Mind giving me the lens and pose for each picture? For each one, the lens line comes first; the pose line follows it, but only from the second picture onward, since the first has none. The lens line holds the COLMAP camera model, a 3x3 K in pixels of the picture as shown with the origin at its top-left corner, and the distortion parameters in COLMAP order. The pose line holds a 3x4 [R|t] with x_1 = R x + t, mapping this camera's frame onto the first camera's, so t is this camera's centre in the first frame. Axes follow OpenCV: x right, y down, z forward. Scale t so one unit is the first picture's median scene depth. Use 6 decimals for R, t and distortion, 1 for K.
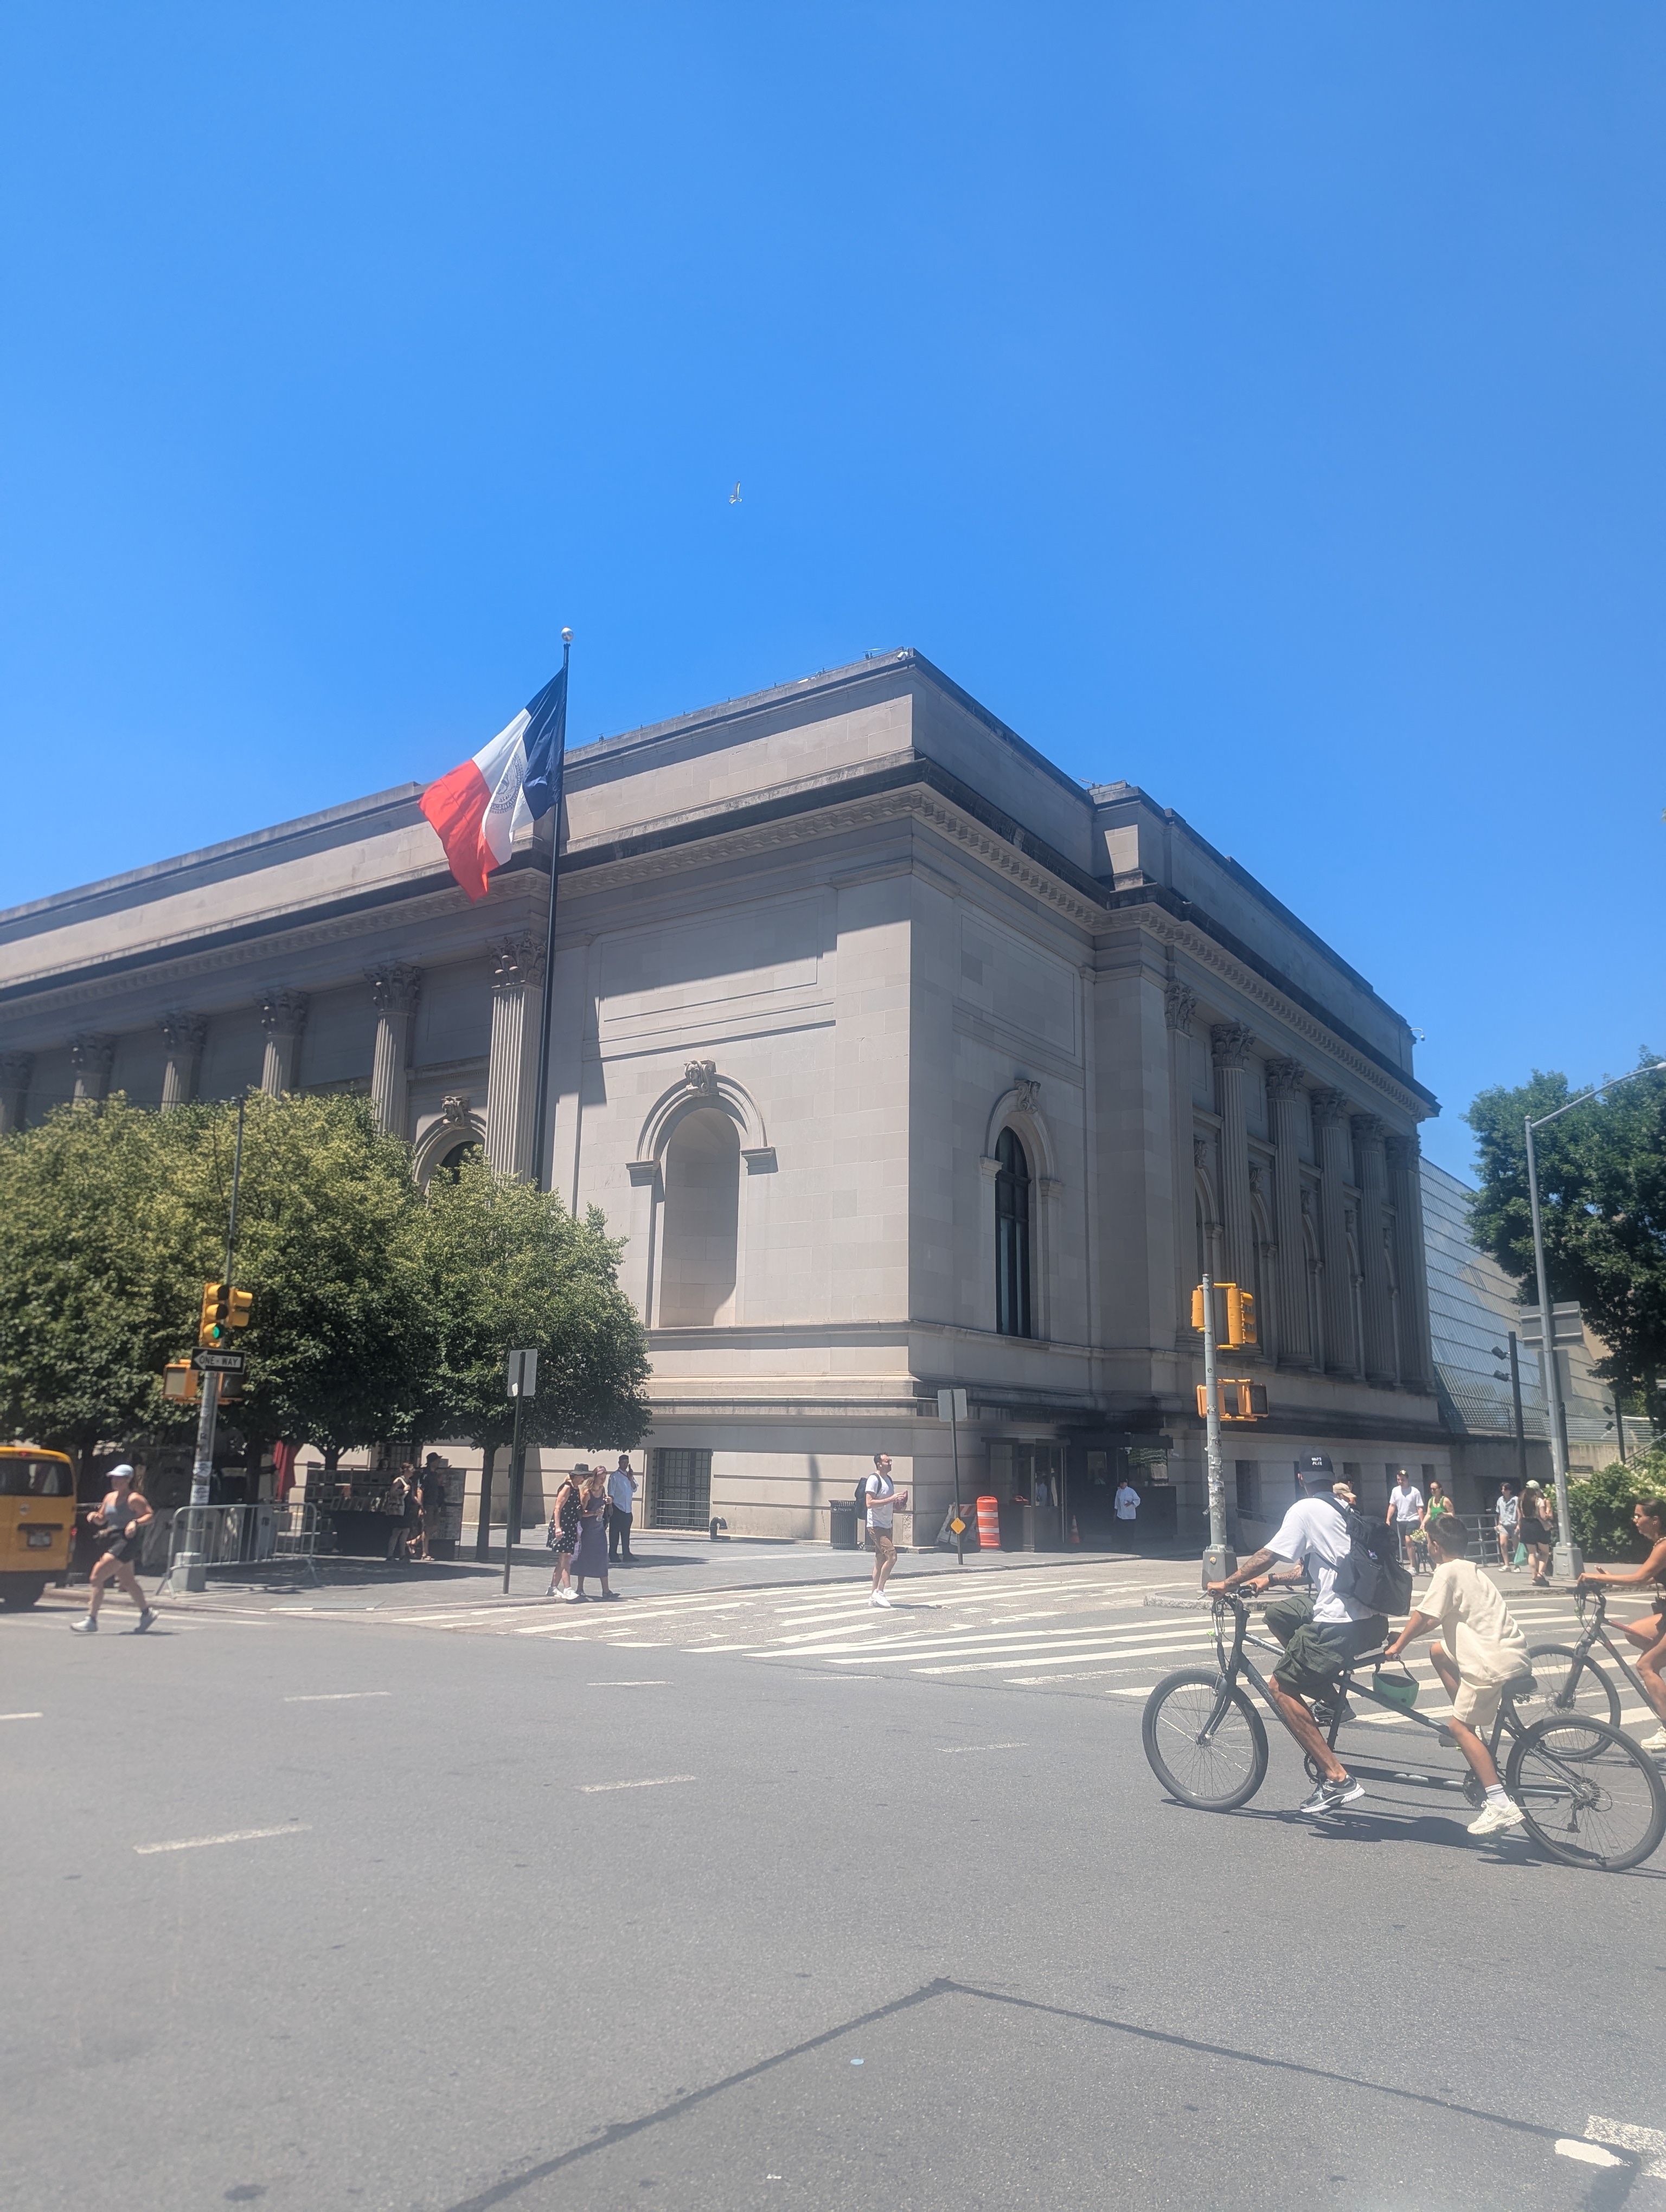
lens RADIAL K [[1522.4, 0, 833.0], [0, 1522.4, 1106.0], [0, 0, 1]] dist [0.010029, 0.000953]
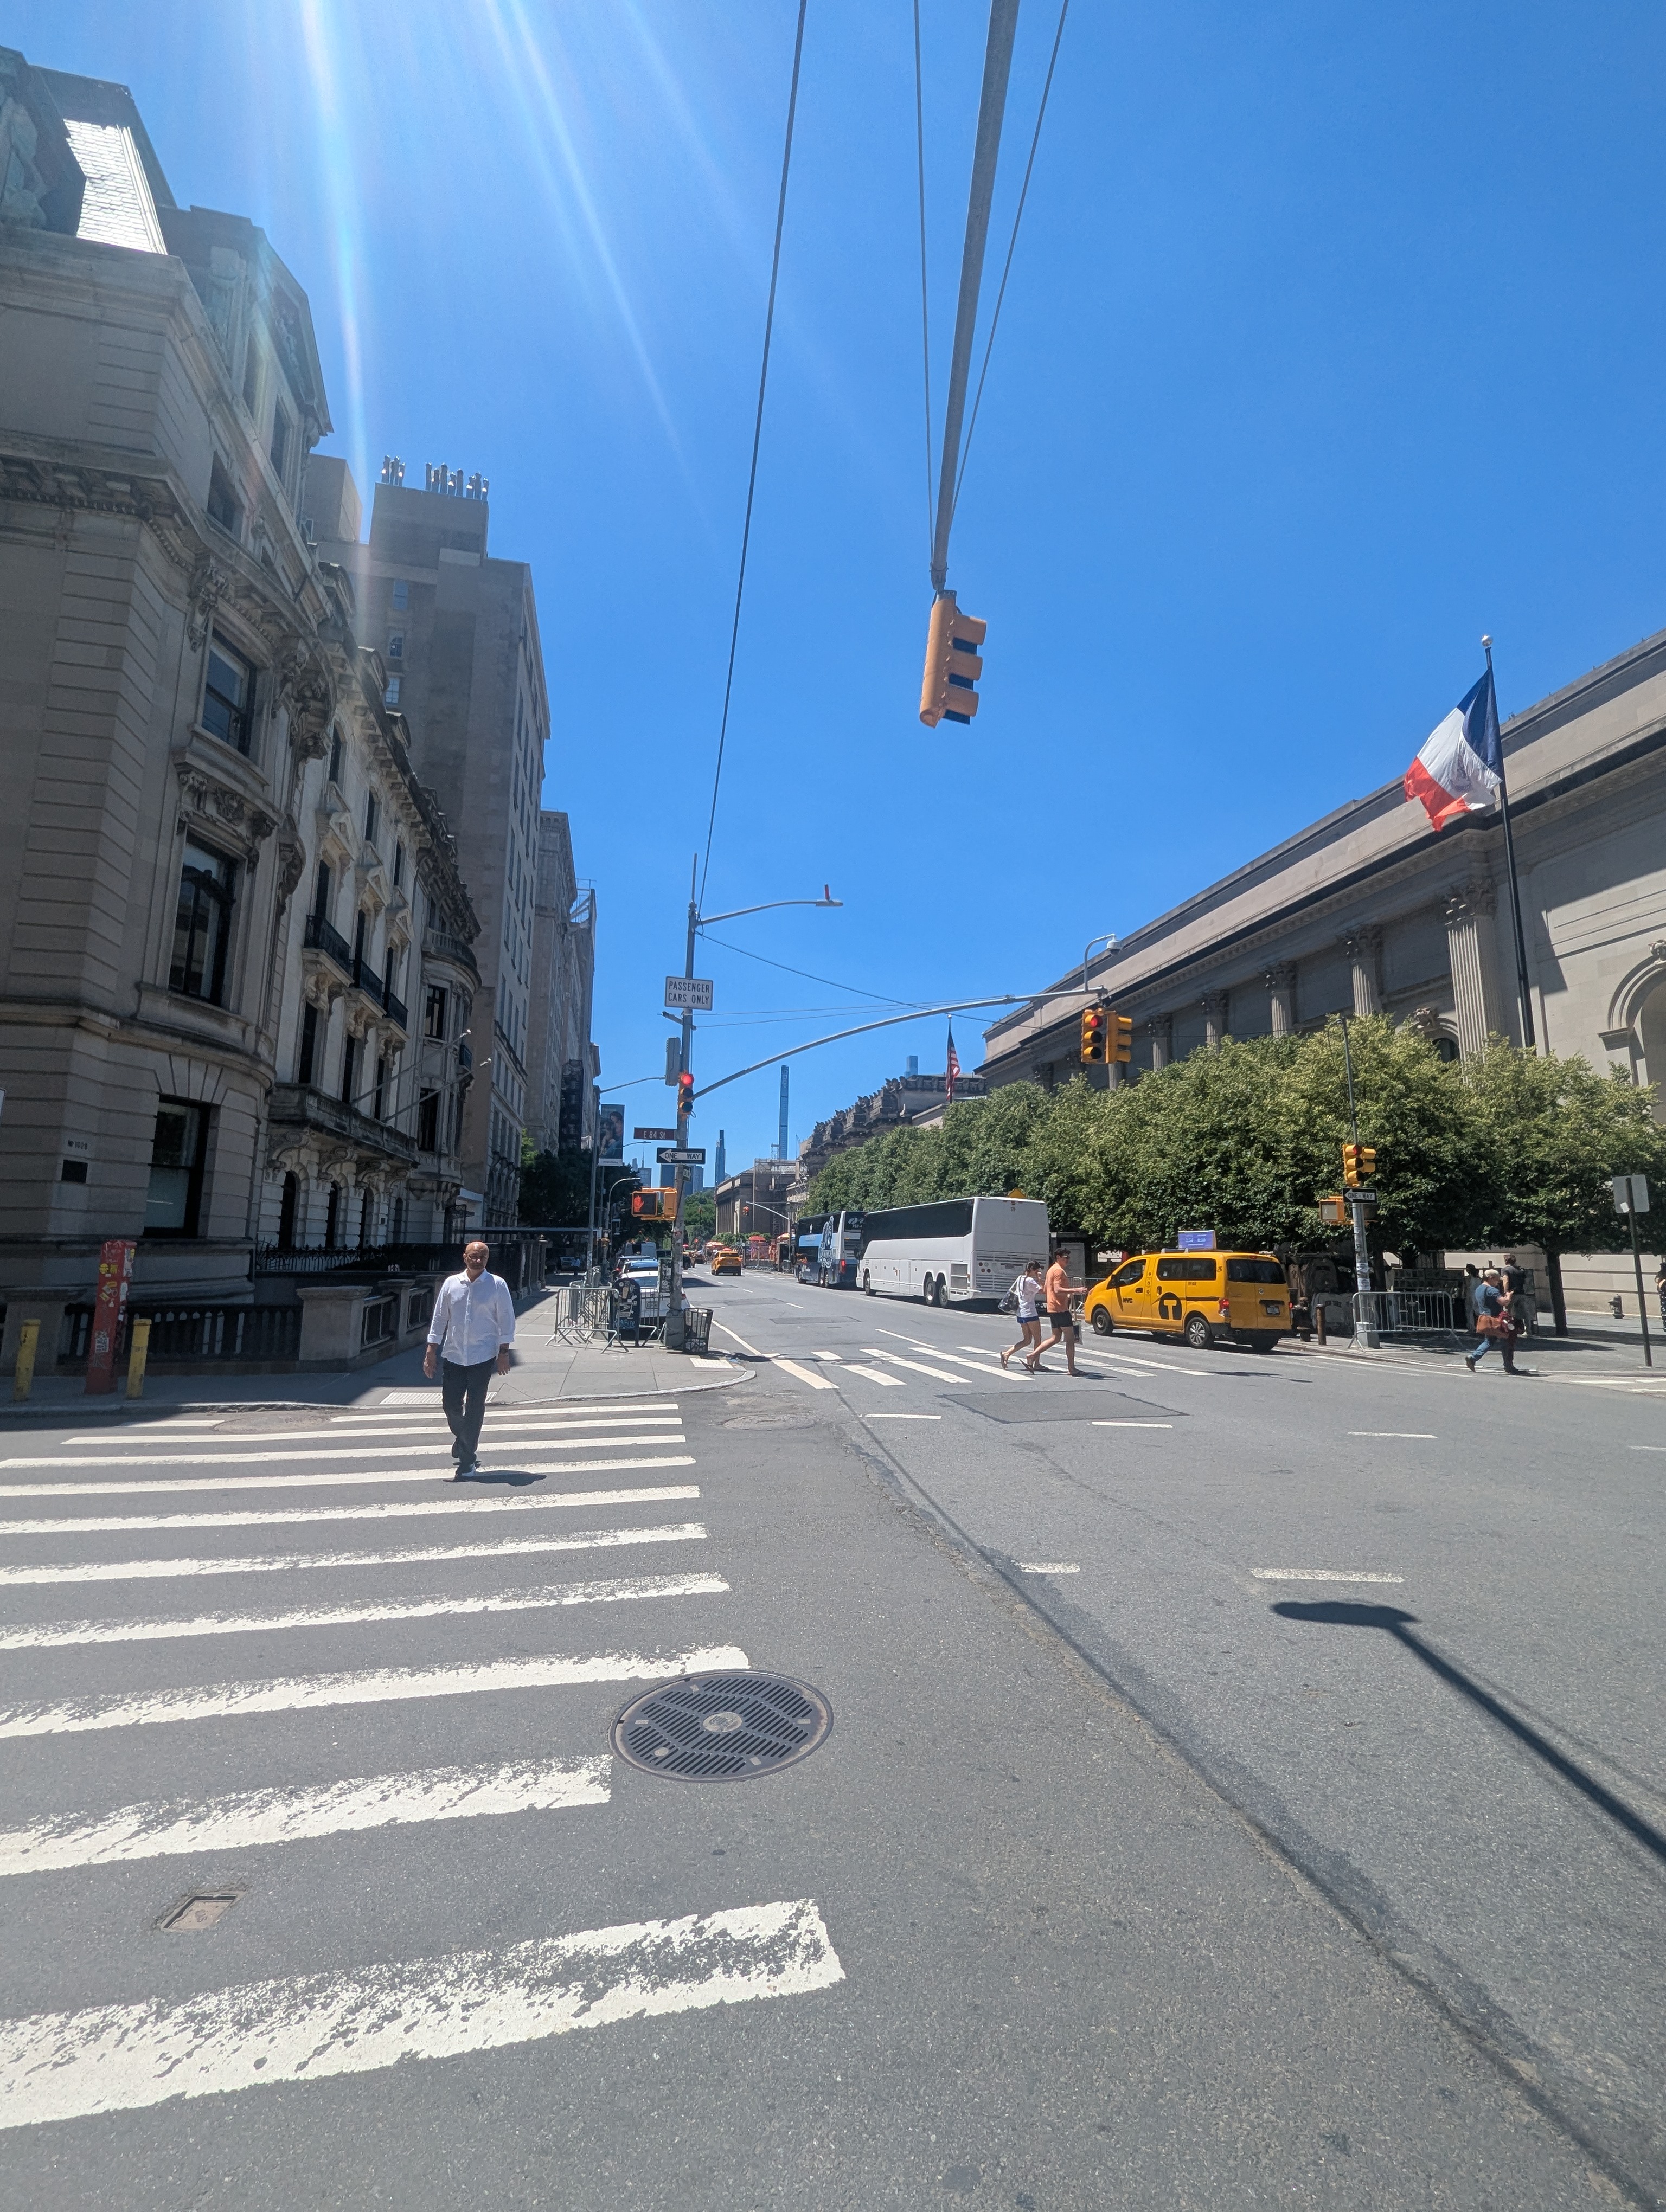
lens RADIAL K [[902.7, 0, 833.0], [0, 902.7, 1106.0], [0, 0, 1]] dist [0.000319, 0.000061]
pose [[0.721525, -0.115375, -0.682708, -0.141268], [0.153692, 0.988108, -0.004556, 0.005205], [0.675115, -0.101639, 0.730678, 0.017075]]
